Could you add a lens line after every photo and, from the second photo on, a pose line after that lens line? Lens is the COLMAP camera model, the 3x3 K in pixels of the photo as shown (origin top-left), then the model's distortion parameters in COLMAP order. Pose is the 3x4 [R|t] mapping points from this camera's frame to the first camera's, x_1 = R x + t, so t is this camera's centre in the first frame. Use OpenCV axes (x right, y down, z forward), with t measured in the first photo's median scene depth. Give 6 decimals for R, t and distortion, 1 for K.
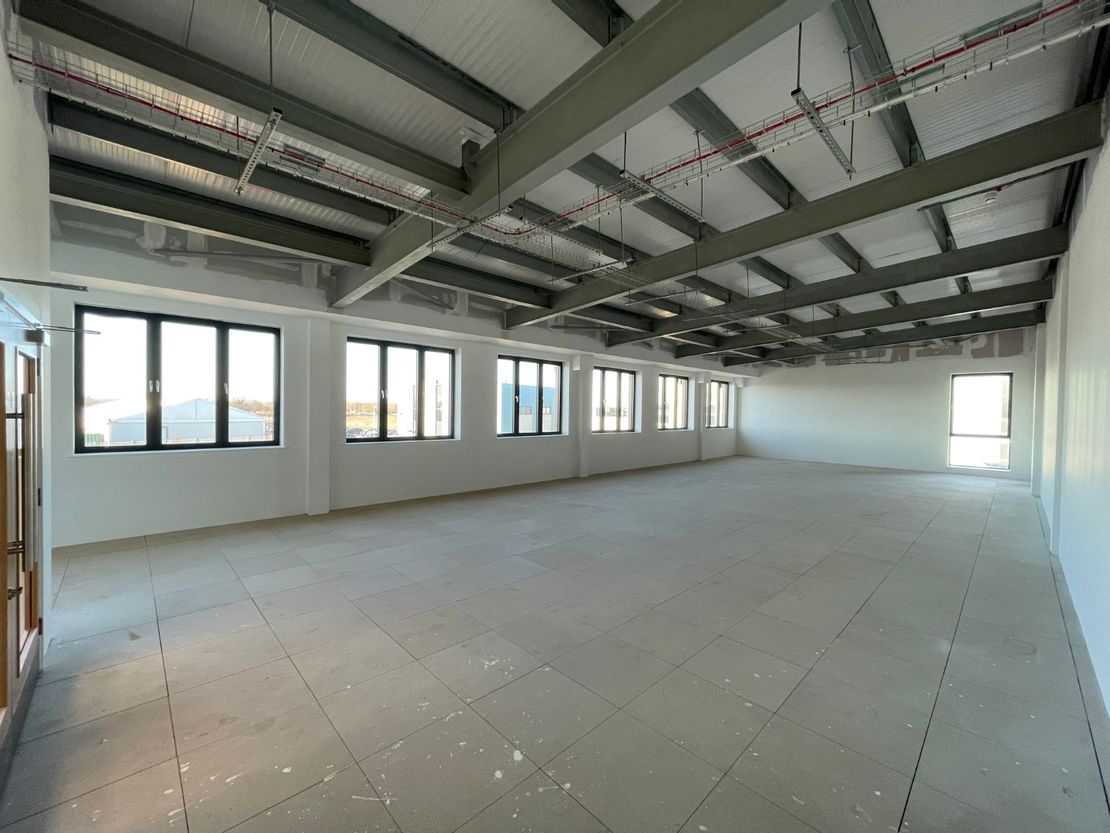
lens RADIAL K [[442.9, 0, 550.8], [0, 442.9, 417.8], [0, 0, 1]] dist [-0.002354, -0.000194]
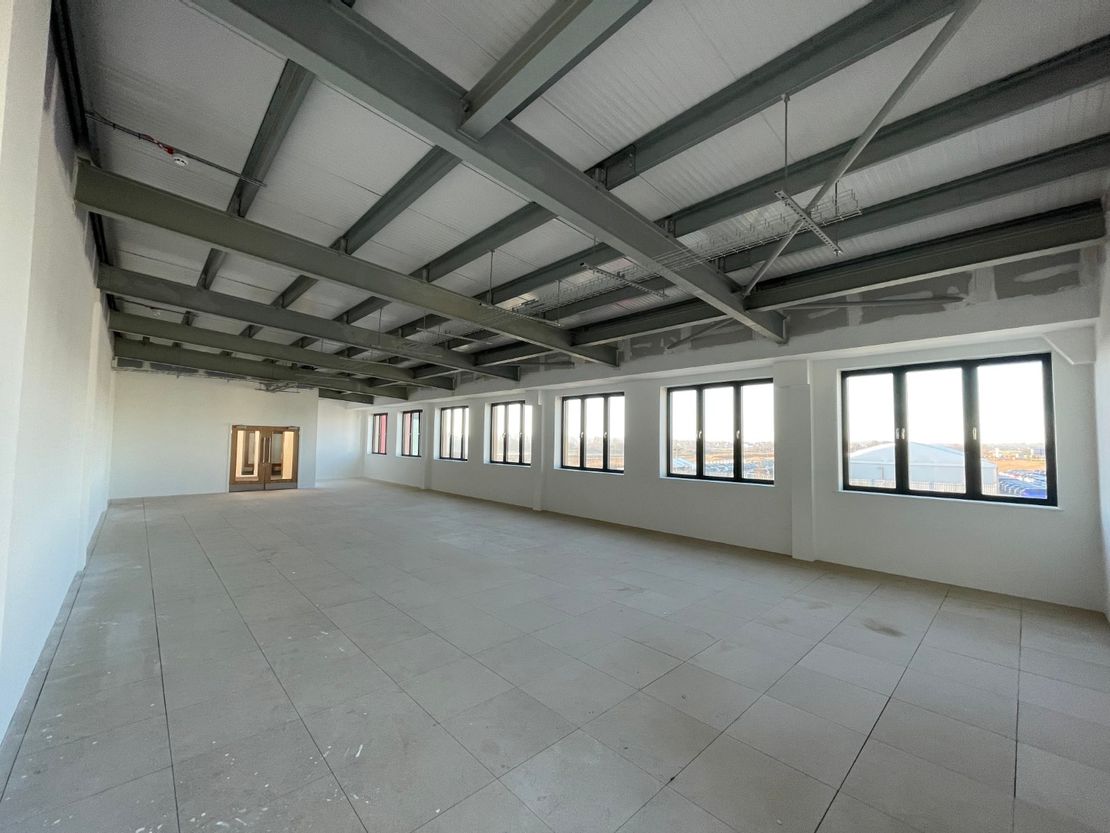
lens RADIAL K [[442.9, 0, 551.5], [0, 442.9, 417.5], [0, 0, 1]] dist [-0.002354, -0.000194]
pose [[-0.009683, -0.072851, -0.997296, 0.886464], [-0.038614, 0.996626, -0.072427, -0.003929], [0.999207, 0.037808, -0.012464, 0.847850]]
